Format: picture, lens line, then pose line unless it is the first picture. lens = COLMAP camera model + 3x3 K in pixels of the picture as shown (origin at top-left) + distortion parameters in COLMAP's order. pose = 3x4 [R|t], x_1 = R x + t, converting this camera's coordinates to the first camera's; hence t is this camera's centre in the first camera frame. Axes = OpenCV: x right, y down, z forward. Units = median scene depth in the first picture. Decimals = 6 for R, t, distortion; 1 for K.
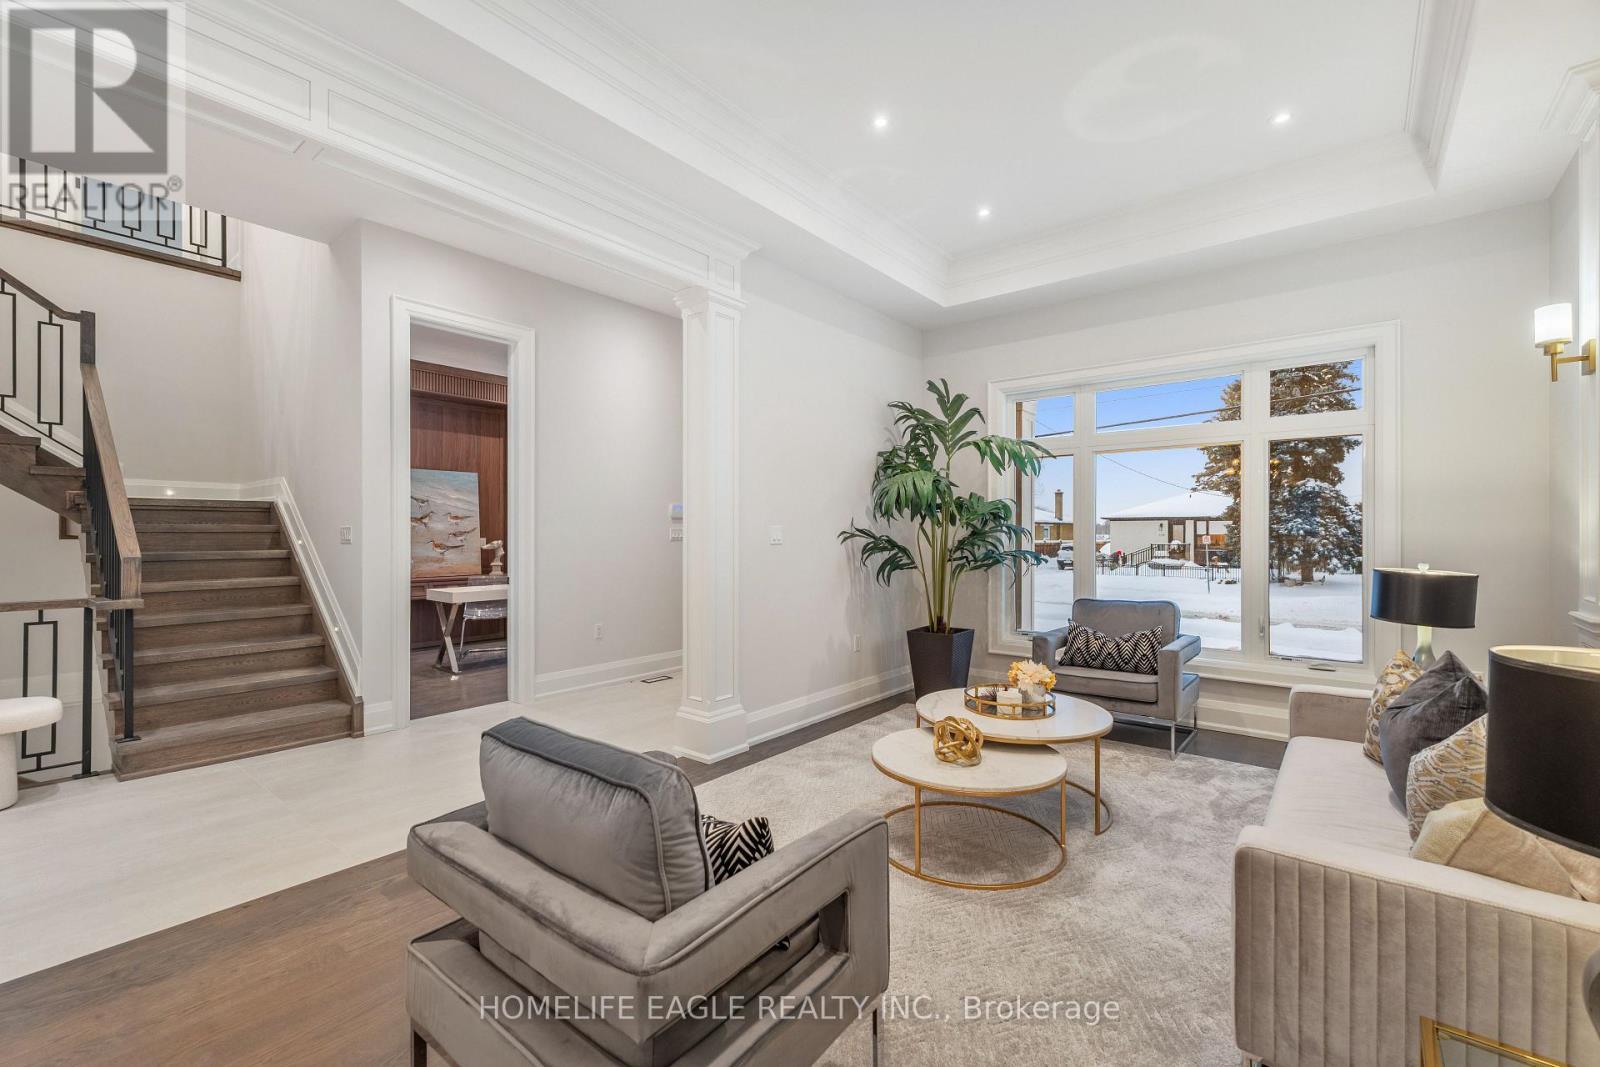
lens RADIAL K [[678.7, 0, 797.1], [0, 678.7, 535.4], [0, 0, 1]] dist [0.006399, -0.000853]
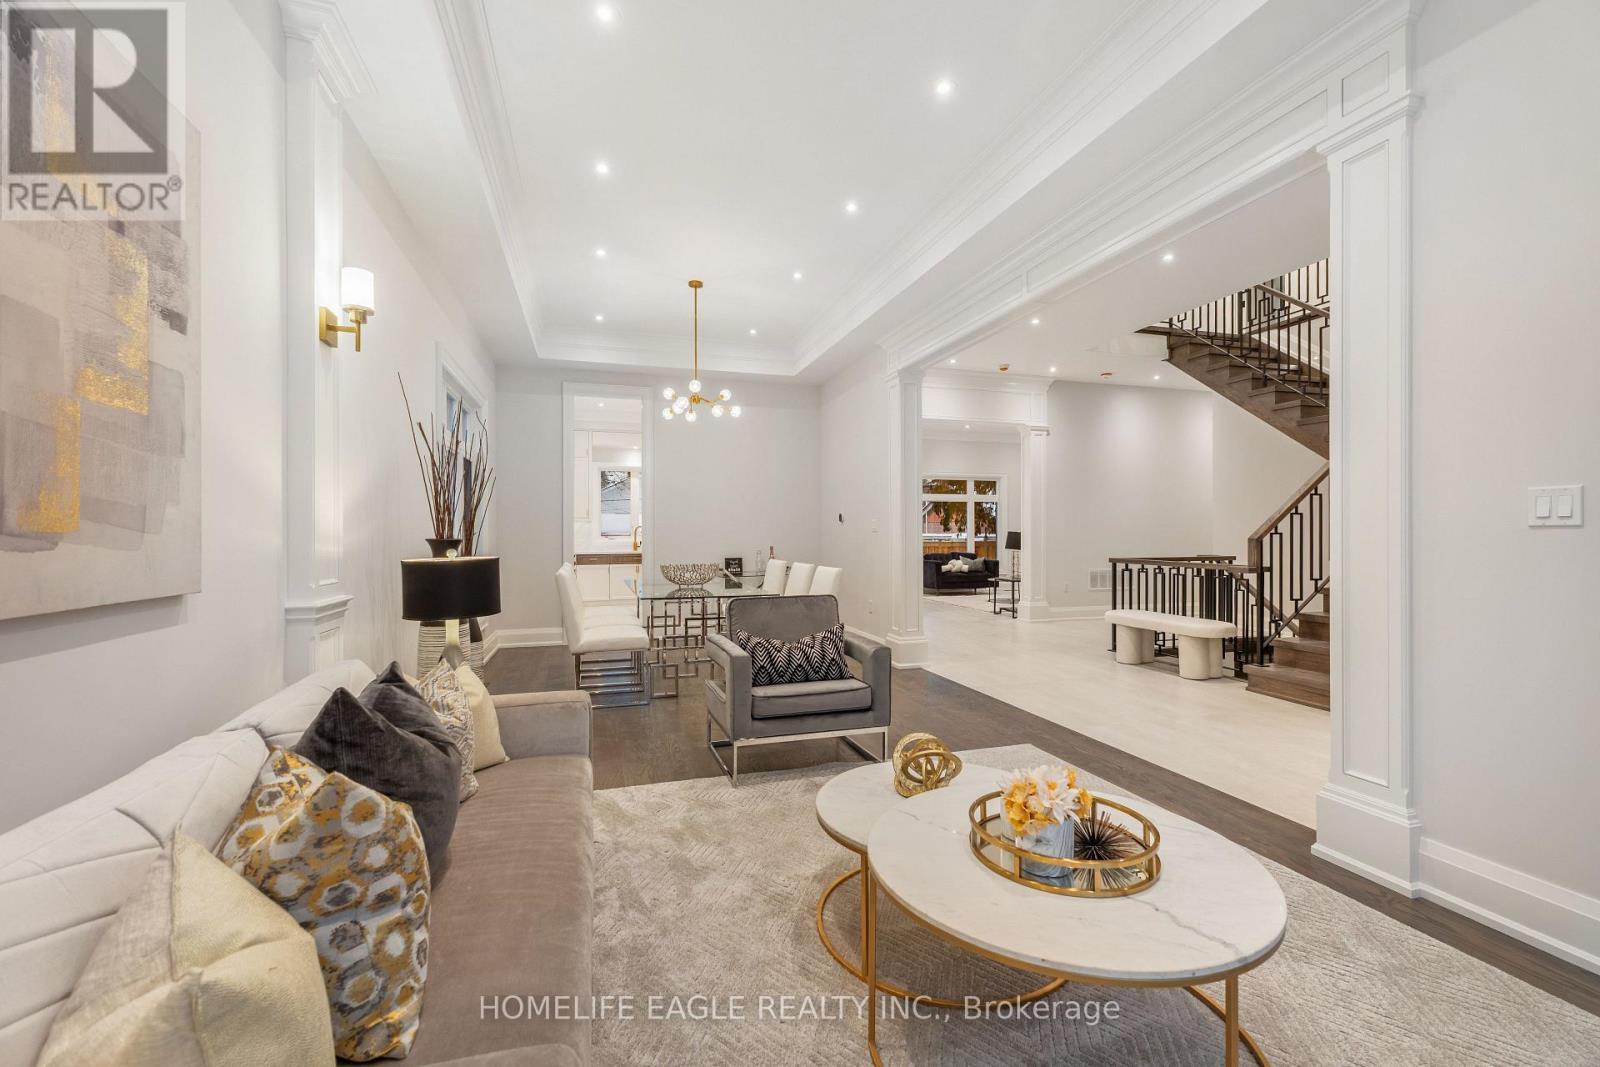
lens RADIAL K [[678.7, 0, 803.4], [0, 678.7, 534.6], [0, 0, 1]] dist [0.006399, -0.000853]
pose [[-0.552016, 0.001706, -0.833831, 0.623074], [0.000947, 0.999999, 0.001419, 0.017242], [0.833833, -0.000007, -0.552017, 0.838703]]
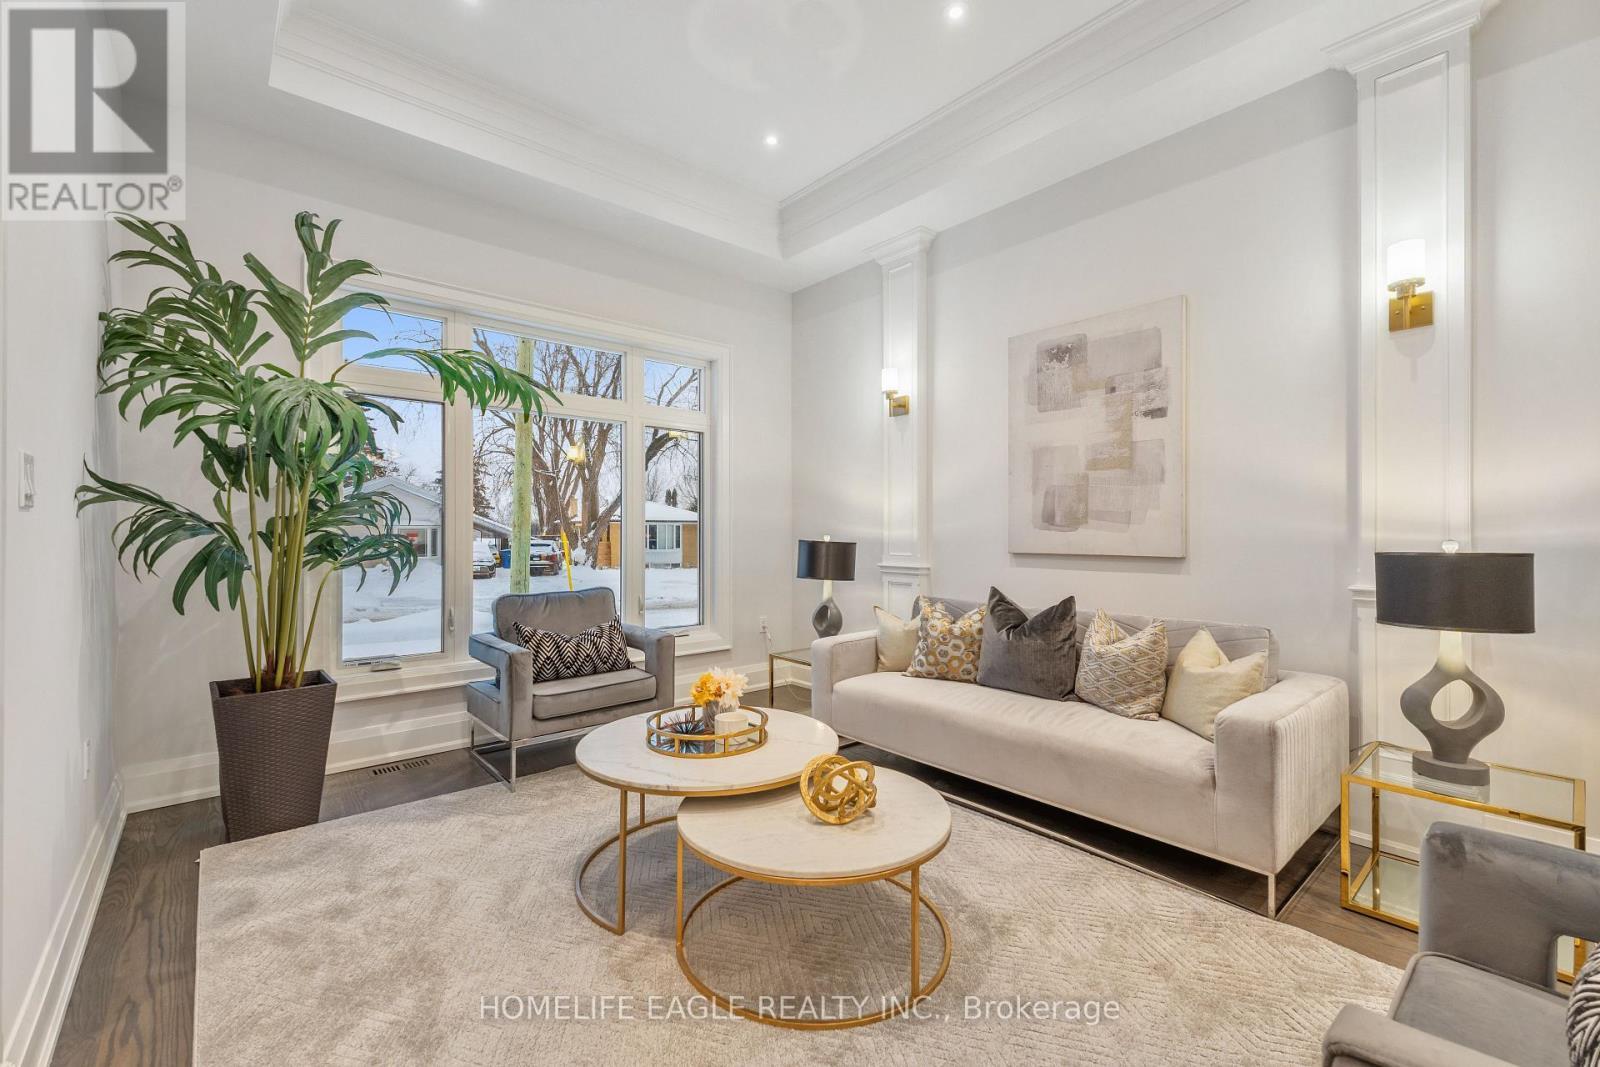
lens RADIAL K [[678.7, 0, 798.9], [0, 678.7, 531.4], [0, 0, 1]] dist [0.006399, -0.000853]
pose [[0.169668, 0.002284, 0.985499, -0.290590], [0.001183, 0.999996, -0.002521, 0.025873], [-0.985501, 0.001594, 0.169664, 0.586231]]
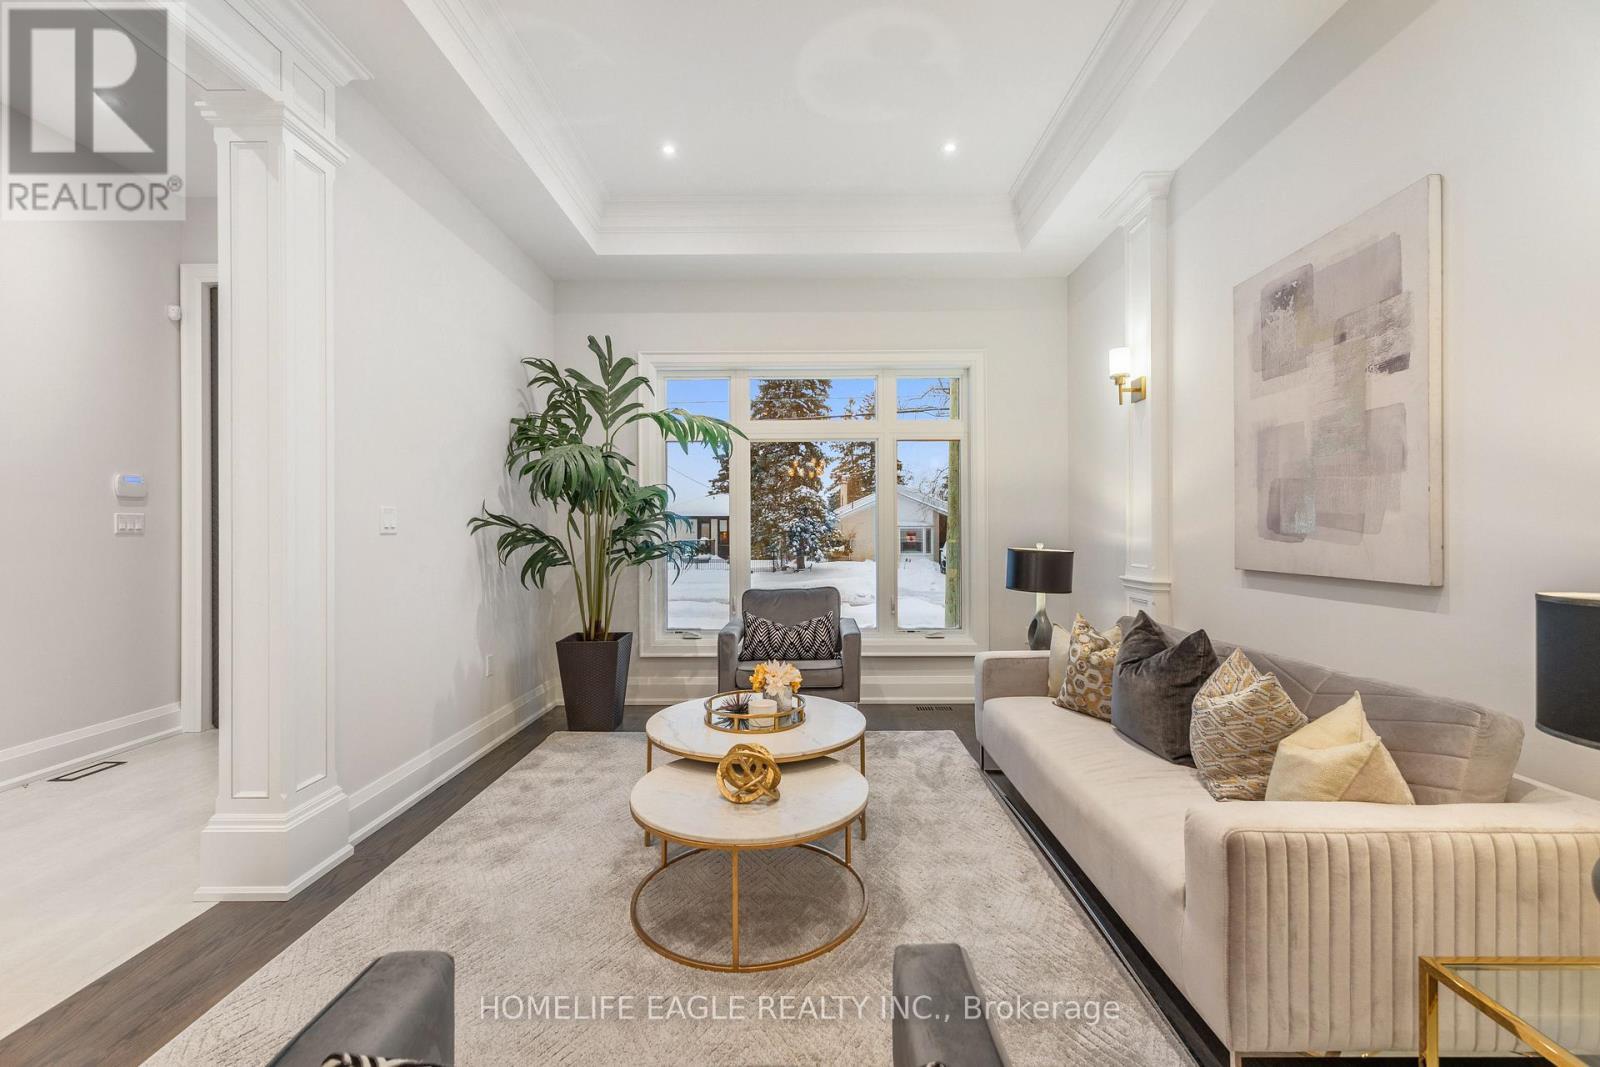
lens RADIAL K [[678.7, 0, 804.6], [0, 678.7, 531.9], [0, 0, 1]] dist [0.006399, -0.000853]
pose [[0.779456, -0.002958, 0.626450, -0.132458], [0.004988, 0.999986, -0.001484, 0.014181], [-0.626437, 0.004282, 0.779460, 0.216319]]
